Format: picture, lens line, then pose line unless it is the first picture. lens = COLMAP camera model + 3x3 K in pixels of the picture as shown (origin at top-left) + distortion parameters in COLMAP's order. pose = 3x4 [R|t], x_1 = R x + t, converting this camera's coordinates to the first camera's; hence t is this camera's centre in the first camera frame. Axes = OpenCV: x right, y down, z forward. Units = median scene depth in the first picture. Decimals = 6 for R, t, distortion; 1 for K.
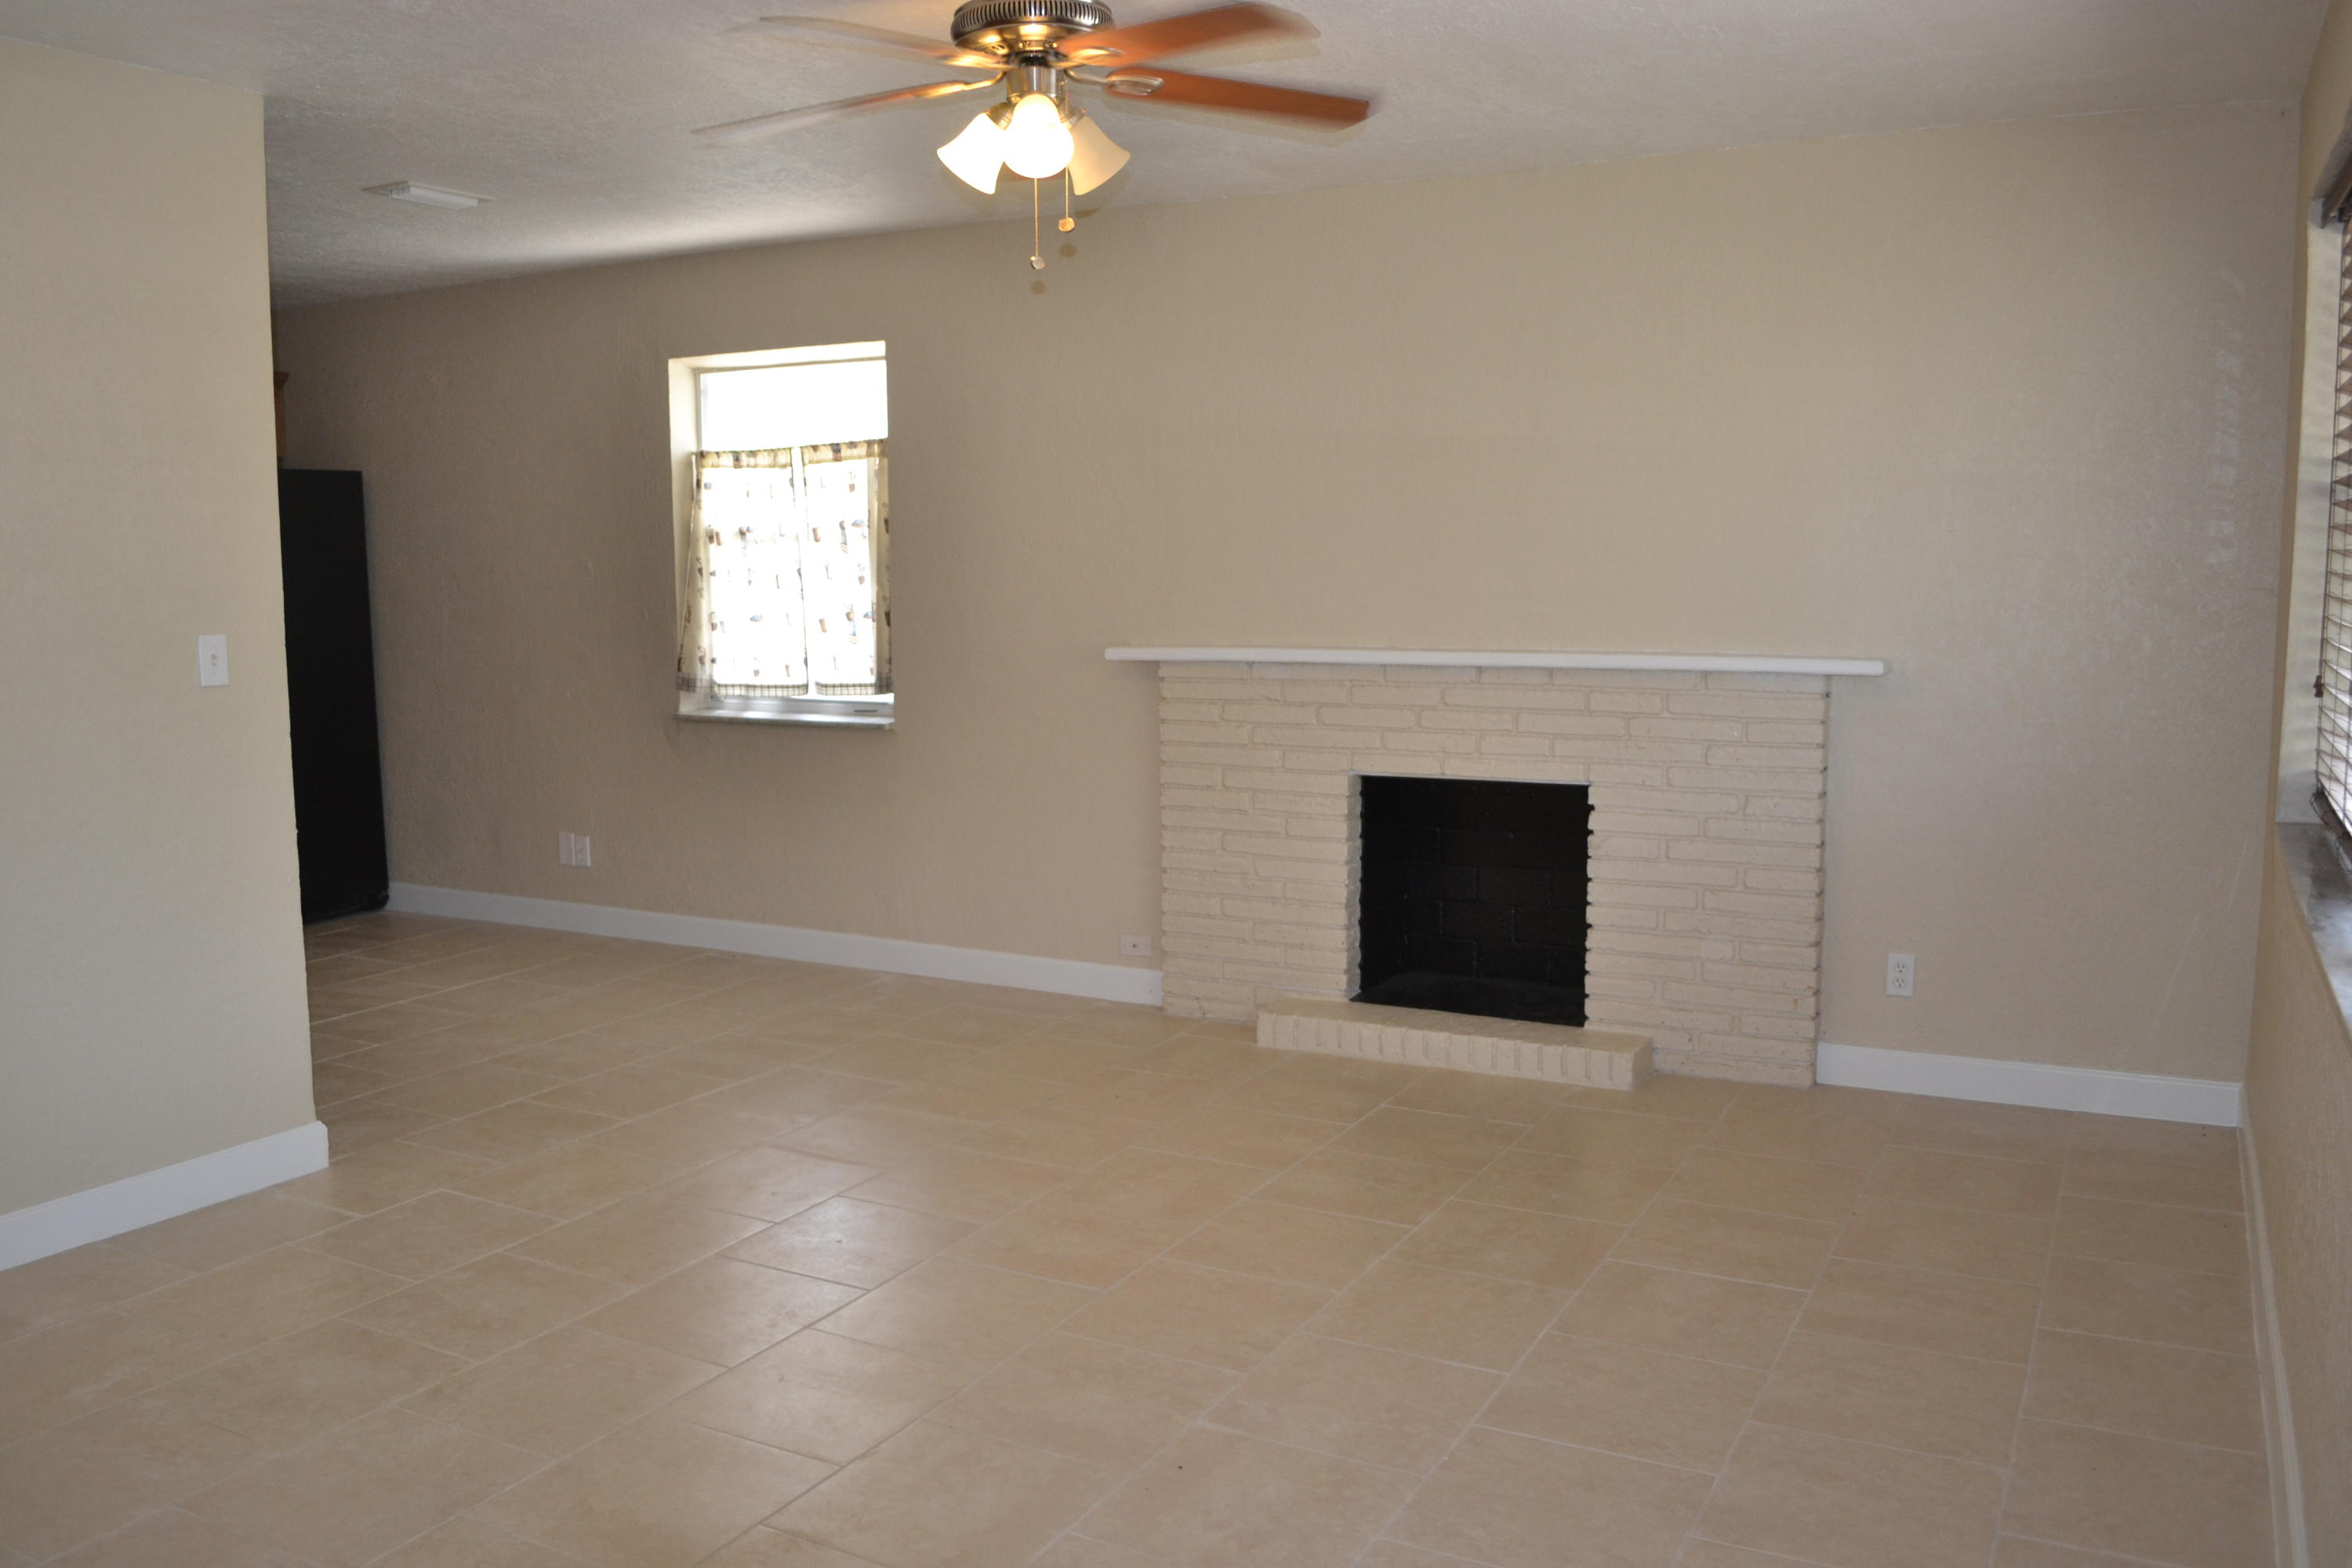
lens RADIAL K [[1904.5, 0, 1176.0], [0, 1904.5, 784.0], [0, 0, 1]] dist [-0.084035, 0.002842]
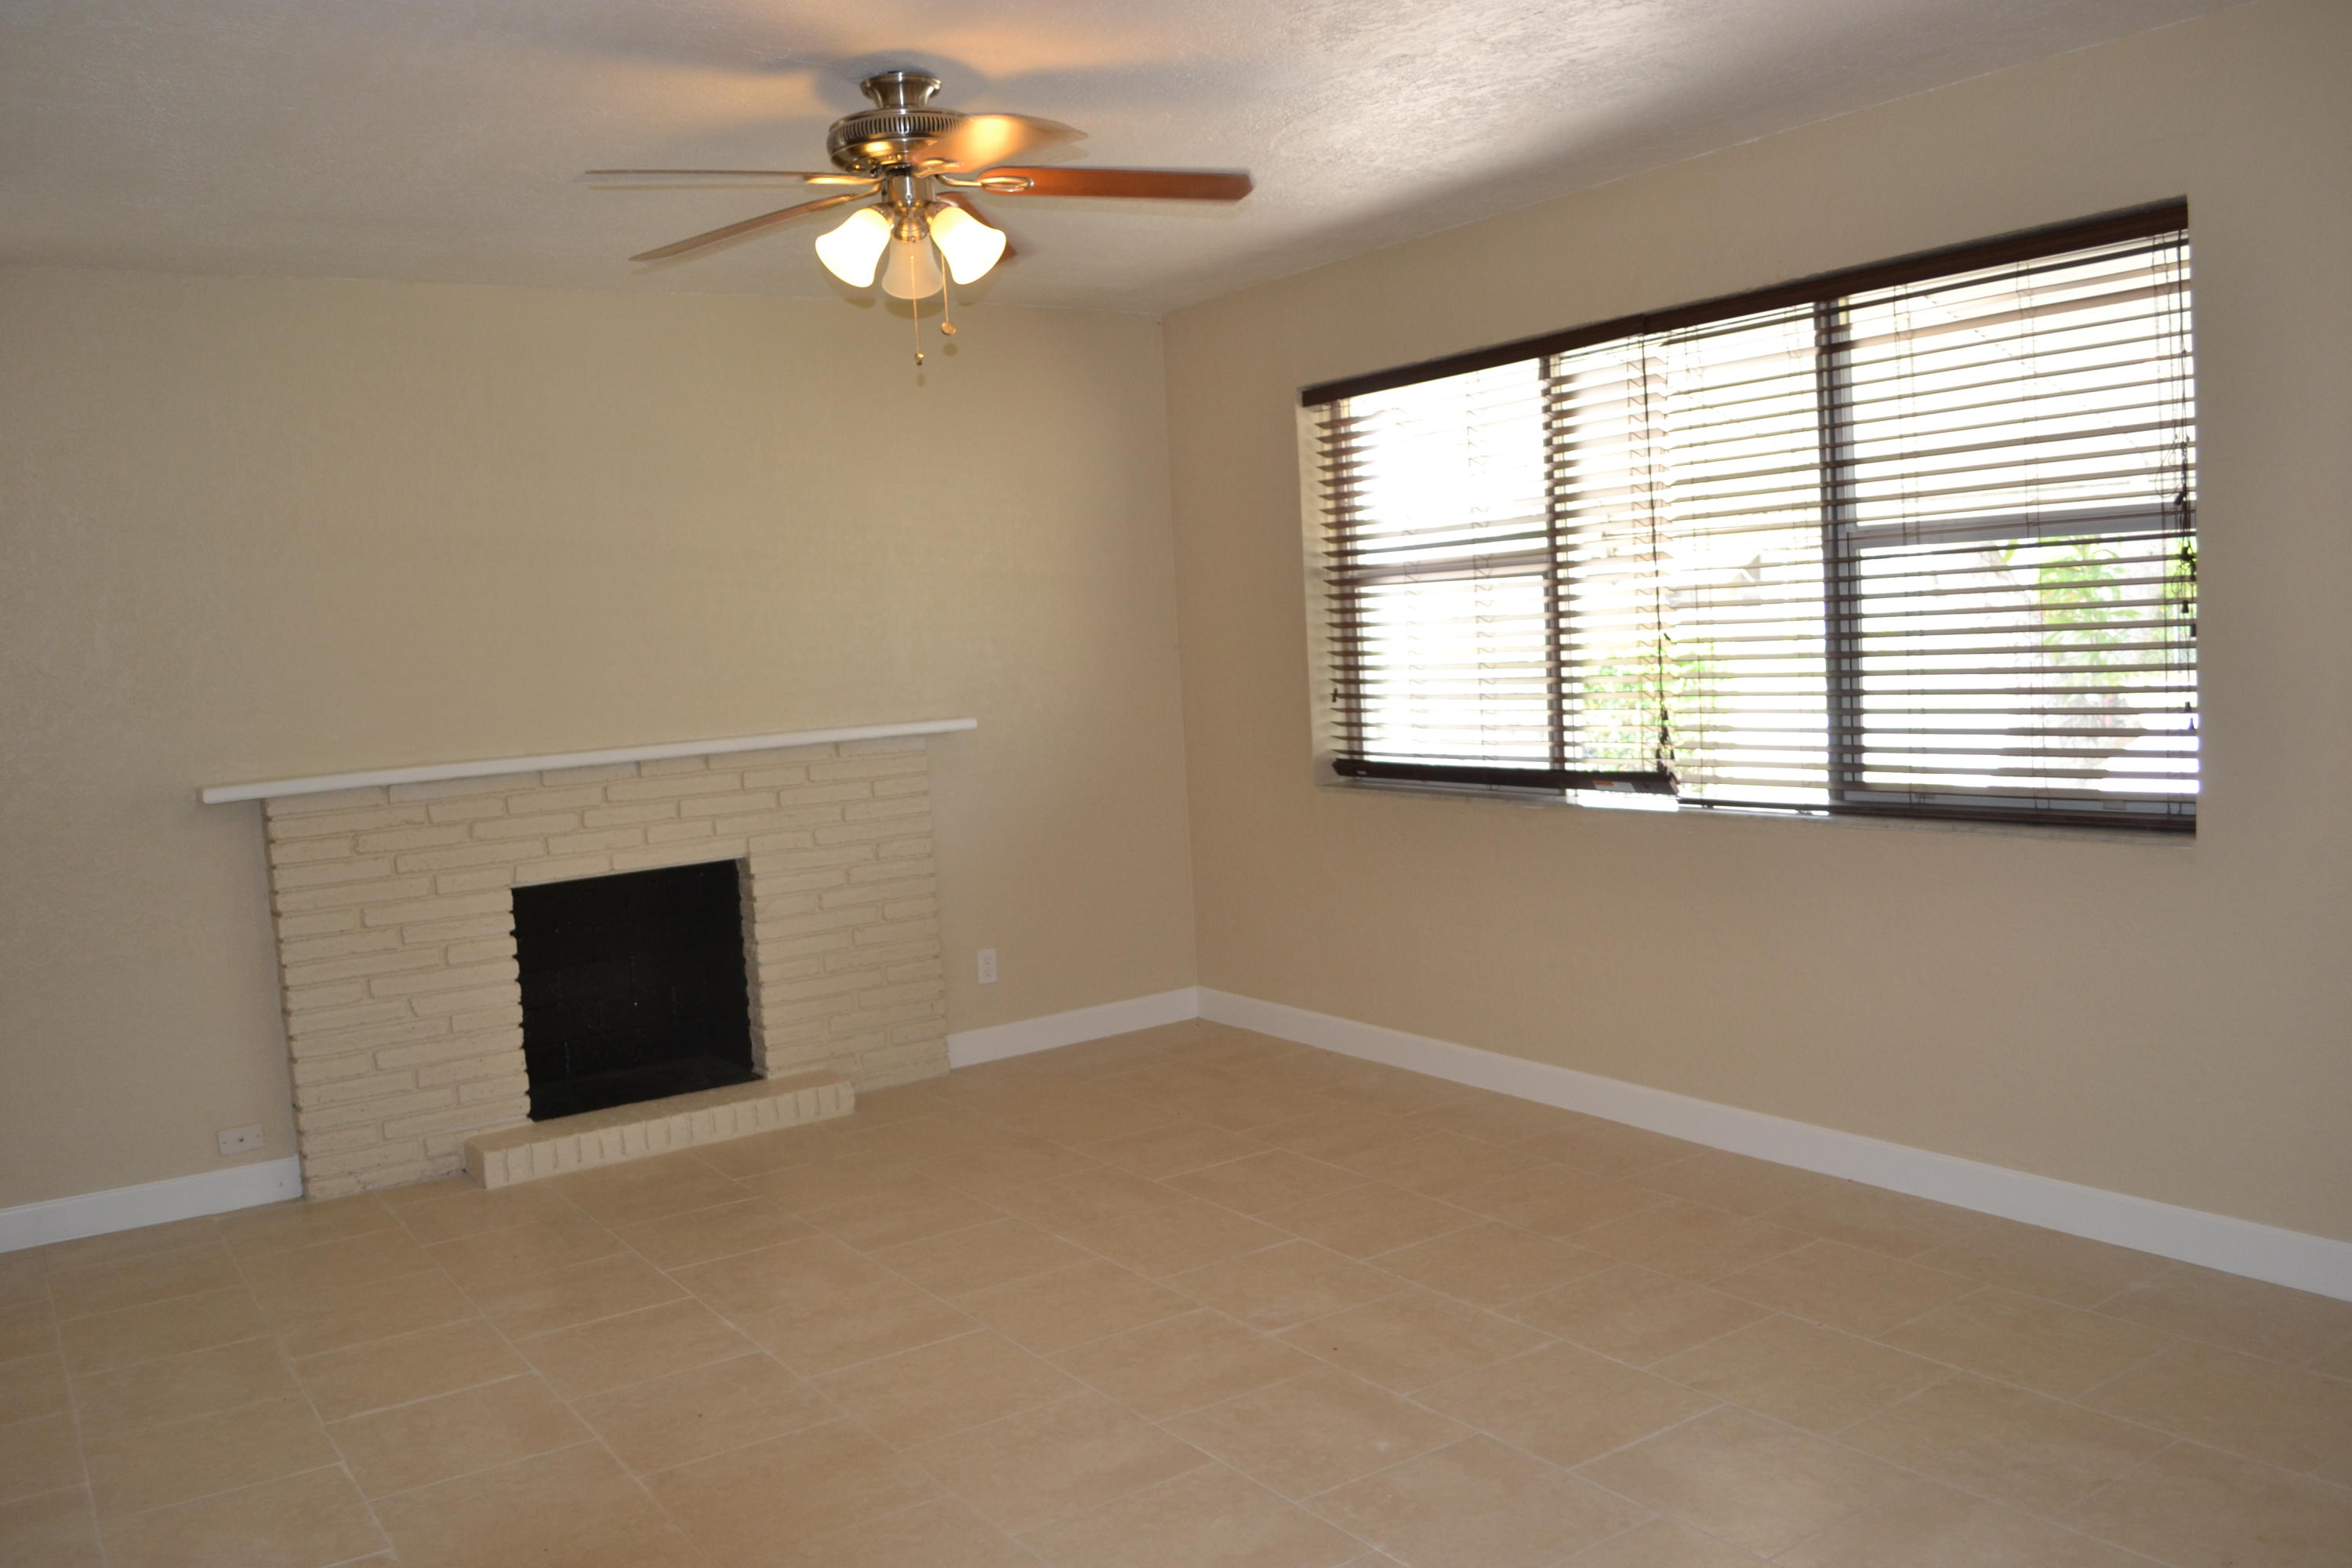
lens RADIAL K [[1904.5, 0, 1176.0], [0, 1904.5, 784.0], [0, 0, 1]] dist [-0.084035, 0.002842]
pose [[0.446105, -0.095524, 0.889868, -0.633187], [0.159011, 0.986928, 0.026229, -0.030074], [-0.880742, 0.129798, 0.455463, 0.272169]]
